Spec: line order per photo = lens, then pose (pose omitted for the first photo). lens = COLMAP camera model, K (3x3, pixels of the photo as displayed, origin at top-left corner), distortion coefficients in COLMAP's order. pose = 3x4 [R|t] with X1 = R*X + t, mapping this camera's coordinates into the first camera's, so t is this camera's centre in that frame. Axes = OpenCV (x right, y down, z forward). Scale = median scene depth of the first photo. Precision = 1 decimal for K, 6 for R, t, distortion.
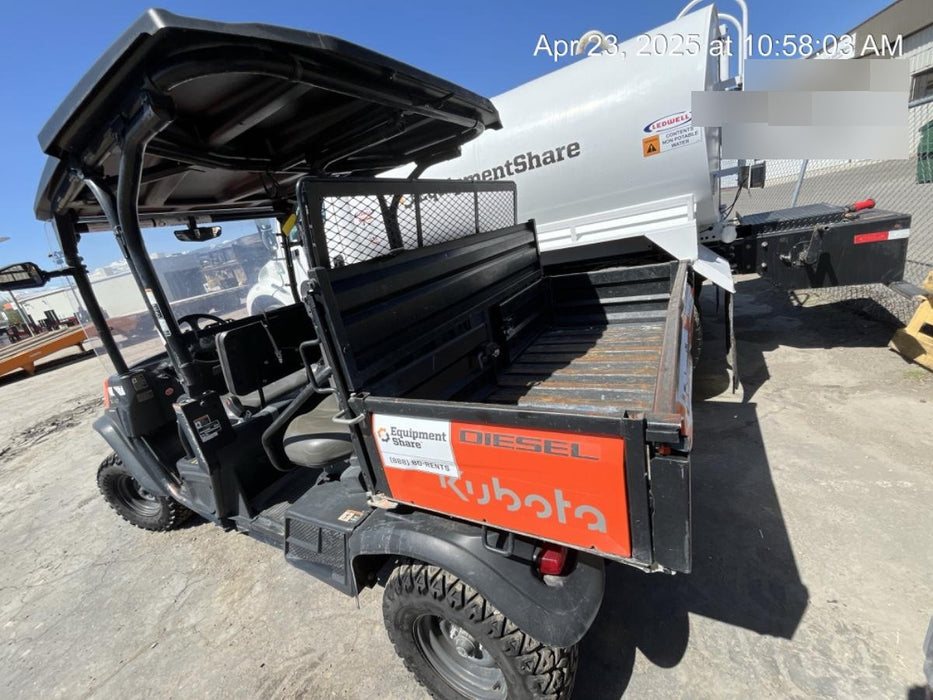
lens RADIAL K [[376.4, 0, 460.8], [0, 376.4, 352.3], [0, 0, 1]] dist [-0.001644, -0.000025]
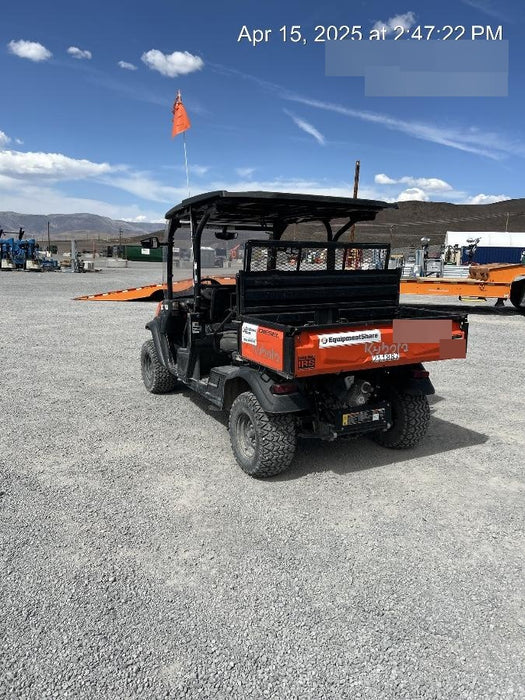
lens RADIAL K [[503.7, 0, 262.5], [0, 503.7, 350.0], [0, 0, 1]] dist [0.006639, -0.001394]
pose [[0.832852, 0.292833, -0.469688, 0.873049], [-0.327289, 0.944884, 0.008752, 0.139835], [0.446364, 0.146435, 0.882789, -1.144777]]
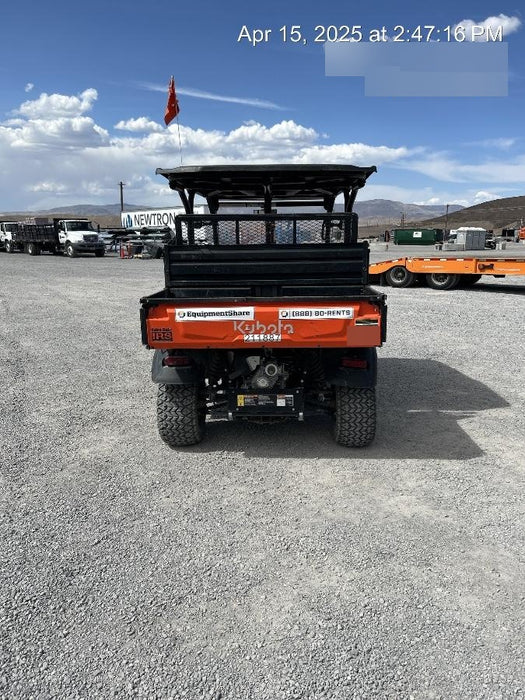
lens RADIAL K [[503.7, 0, 262.5], [0, 503.7, 350.0], [0, 0, 1]] dist [0.006639, -0.001394]
pose [[0.486508, 0.368038, -0.792375, 1.715153], [-0.348453, 0.913426, 0.210317, -0.266784], [0.801180, 0.173784, 0.572633, -0.318112]]
